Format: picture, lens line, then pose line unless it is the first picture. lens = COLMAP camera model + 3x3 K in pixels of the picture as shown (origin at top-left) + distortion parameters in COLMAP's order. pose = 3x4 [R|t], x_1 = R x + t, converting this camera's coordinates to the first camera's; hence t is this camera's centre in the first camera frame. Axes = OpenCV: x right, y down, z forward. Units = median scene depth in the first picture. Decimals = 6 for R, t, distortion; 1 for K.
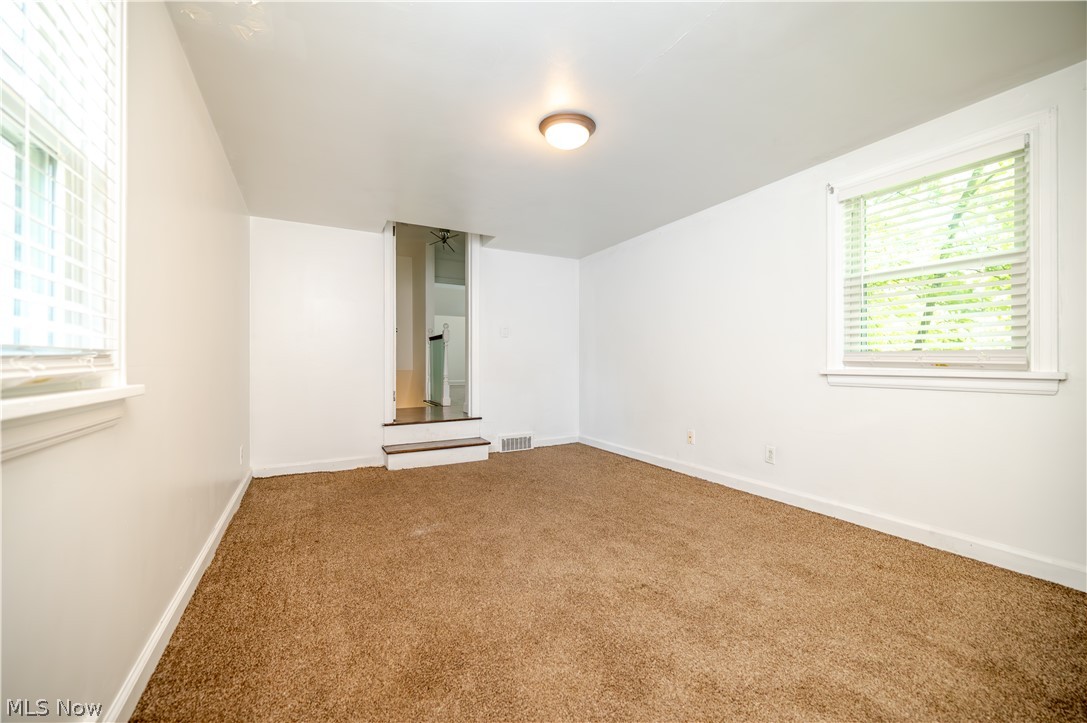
lens RADIAL K [[424.7, 0, 542.4], [0, 424.7, 365.1], [0, 0, 1]] dist [-0.000016, -0.000329]
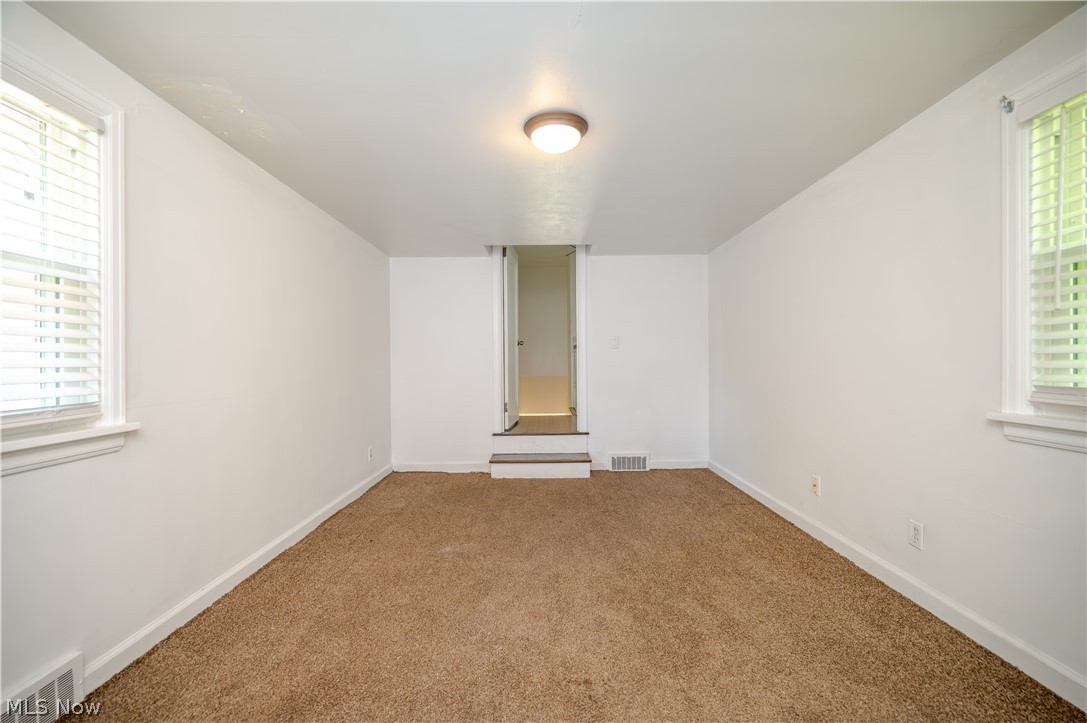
lens RADIAL K [[424.7, 0, 542.4], [0, 424.7, 365.1], [0, 0, 1]] dist [-0.000016, -0.000329]
pose [[0.880077, -0.002422, -0.474824, 0.332892], [0.005513, 0.999972, 0.005117, -0.053420], [0.474798, -0.007121, 0.880066, 0.152892]]
